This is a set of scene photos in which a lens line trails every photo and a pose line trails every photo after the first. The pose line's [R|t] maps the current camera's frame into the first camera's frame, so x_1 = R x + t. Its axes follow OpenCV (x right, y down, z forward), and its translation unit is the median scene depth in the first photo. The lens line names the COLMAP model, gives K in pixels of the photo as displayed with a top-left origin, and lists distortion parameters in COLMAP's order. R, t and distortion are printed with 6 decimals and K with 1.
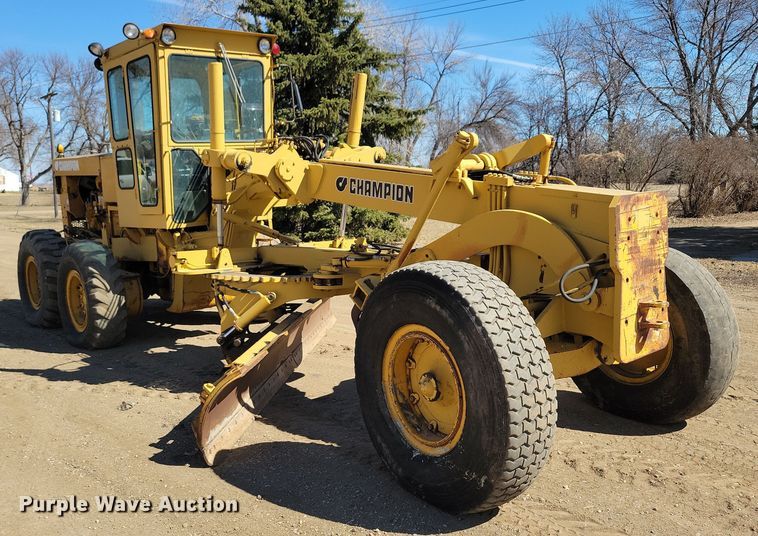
lens RADIAL K [[719.1, 0, 353.5], [0, 719.1, 254.6], [0, 0, 1]] dist [0.038202, 0.007056]
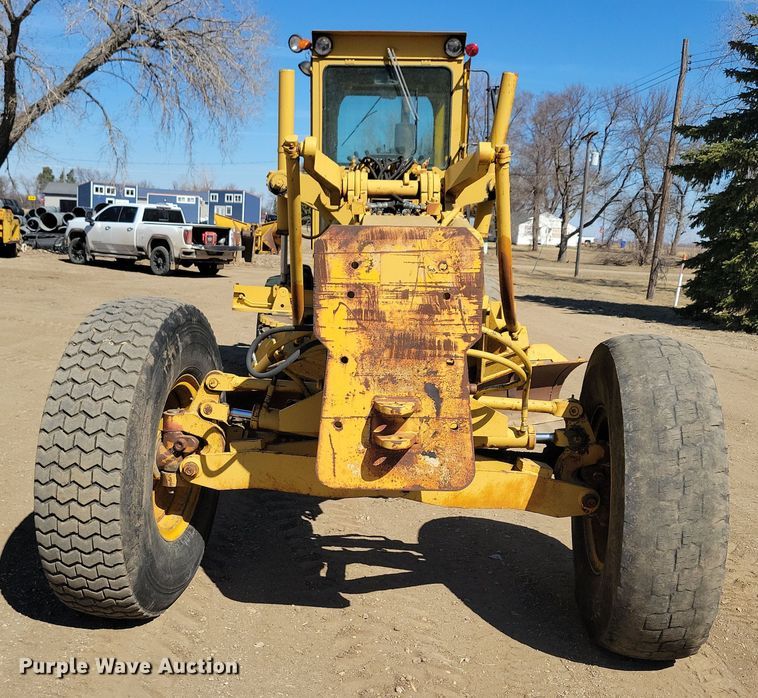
lens RADIAL K [[874.7, 0, 324.8], [0, 874.7, 346.8], [0, 0, 1]] dist [0.000135, 0.003800]
pose [[0.722791, 0.142290, -0.676260, 0.488852], [-0.130605, 0.989064, 0.068515, -0.014848], [0.678613, 0.038801, 0.733470, 0.232914]]
